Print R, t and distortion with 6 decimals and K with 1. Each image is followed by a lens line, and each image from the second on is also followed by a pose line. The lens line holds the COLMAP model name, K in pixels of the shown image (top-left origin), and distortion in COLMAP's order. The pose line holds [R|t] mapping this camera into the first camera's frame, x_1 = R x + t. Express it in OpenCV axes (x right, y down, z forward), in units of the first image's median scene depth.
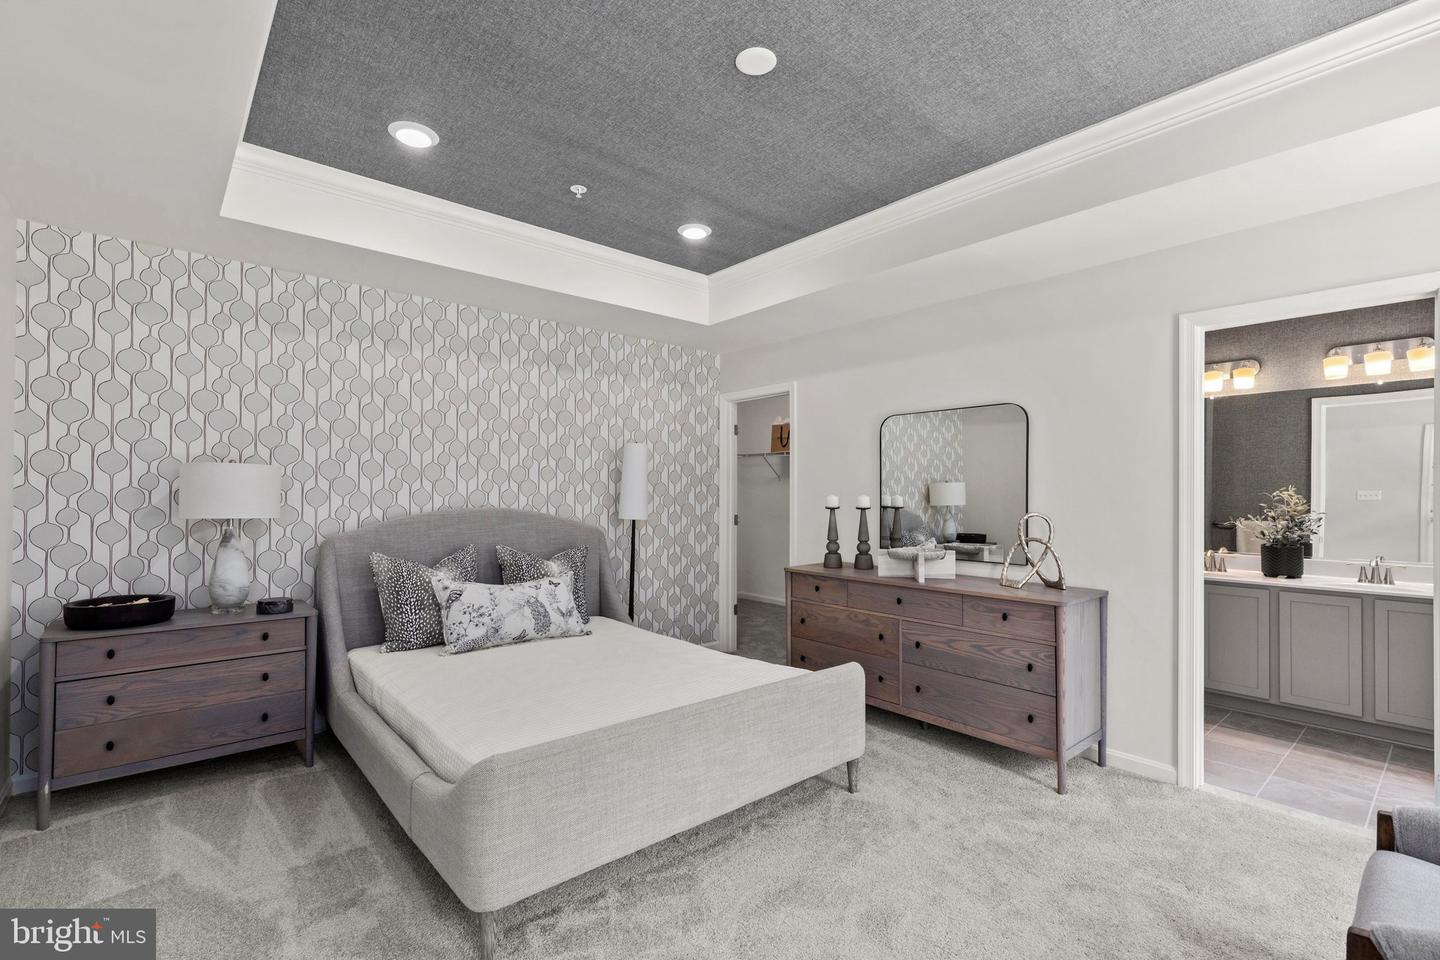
lens RADIAL K [[651.6, 0, 718.6], [0, 651.6, 488.9], [0, 0, 1]] dist [0.004378, 0.000121]
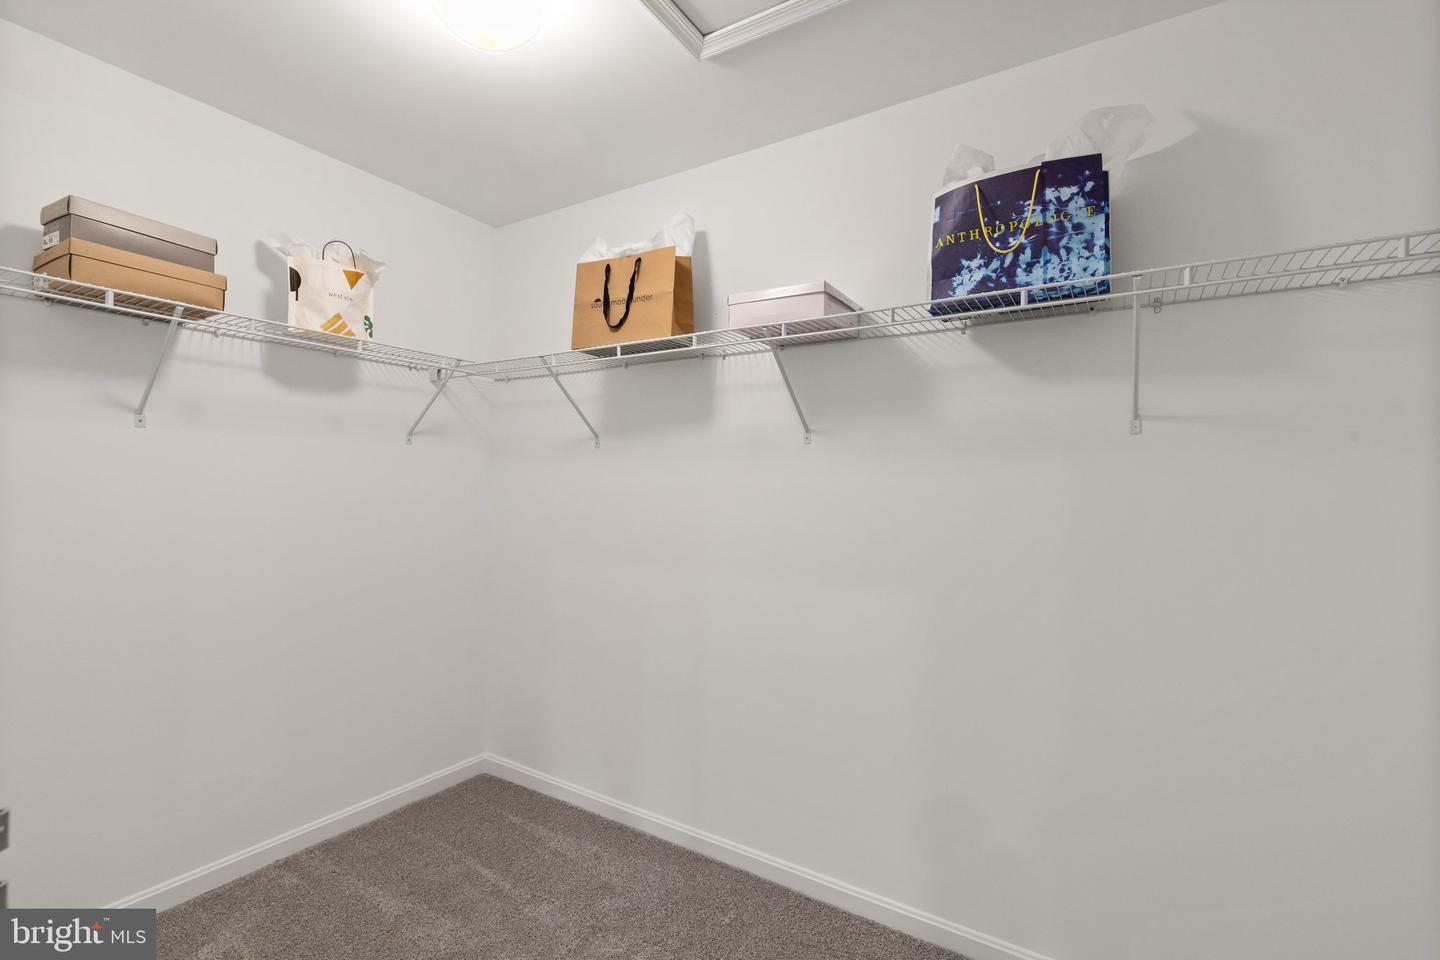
lens RADIAL K [[651.6, 0, 722.5], [0, 651.6, 479.6], [0, 0, 1]] dist [0.004378, 0.000121]
pose [[0.959845, -0.001085, 0.280527, 0.048319], [-0.001323, 0.999964, 0.008394, 0.003238], [-0.280526, -0.008428, 0.959809, 0.534071]]
